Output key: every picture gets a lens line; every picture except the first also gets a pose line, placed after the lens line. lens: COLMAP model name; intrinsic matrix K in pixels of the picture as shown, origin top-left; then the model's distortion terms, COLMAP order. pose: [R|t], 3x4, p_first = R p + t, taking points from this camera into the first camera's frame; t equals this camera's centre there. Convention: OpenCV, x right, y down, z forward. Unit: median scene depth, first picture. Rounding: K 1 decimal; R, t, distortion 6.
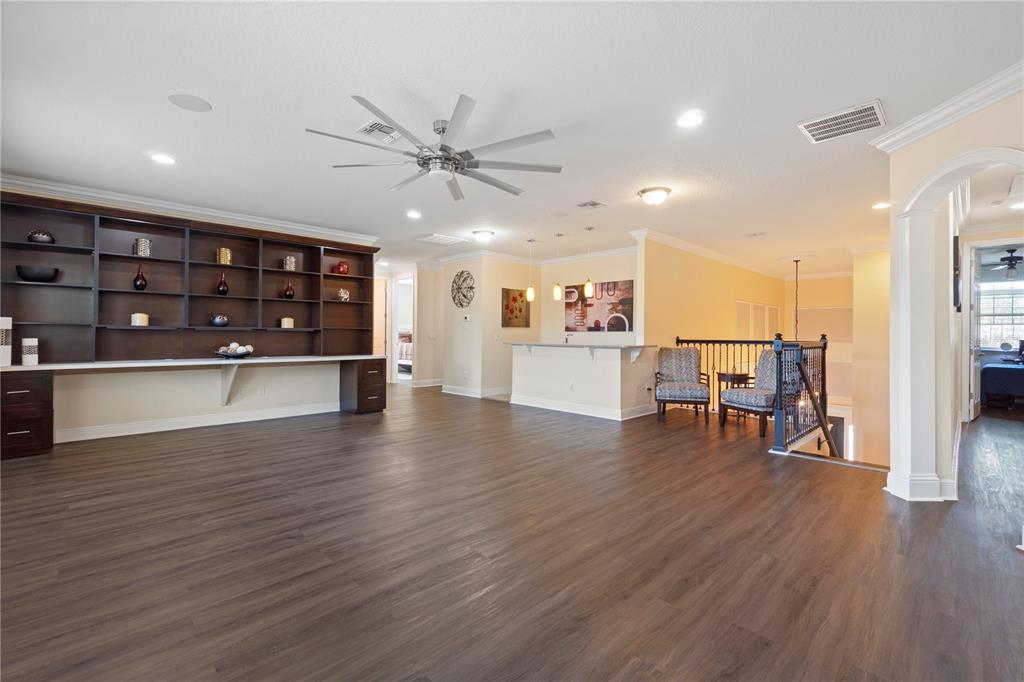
lens RADIAL K [[451.6, 0, 515.0], [0, 451.6, 337.4], [0, 0, 1]] dist [-0.009984, -0.000362]
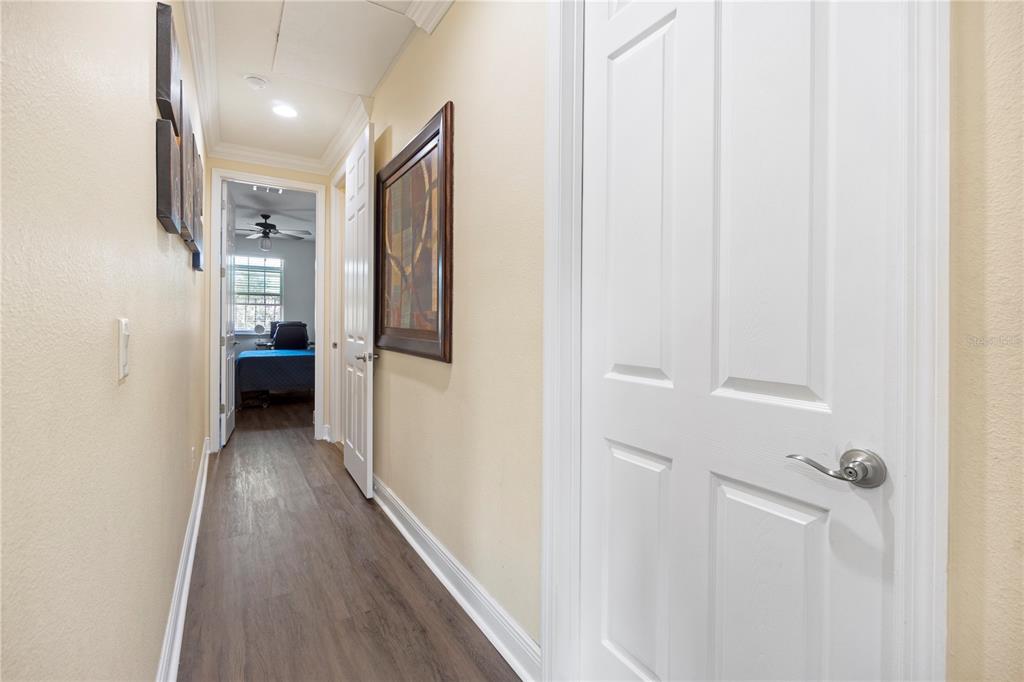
lens RADIAL K [[444.8, 0, 514.5], [0, 444.8, 324.4], [0, 0, 1]] dist [-0.013506, -0.000271]
pose [[0.204350, -0.008791, 0.978858, 0.443752], [-0.003040, 0.999949, 0.009615, 0.000460], [-0.978893, -0.004940, 0.204313, 0.418895]]
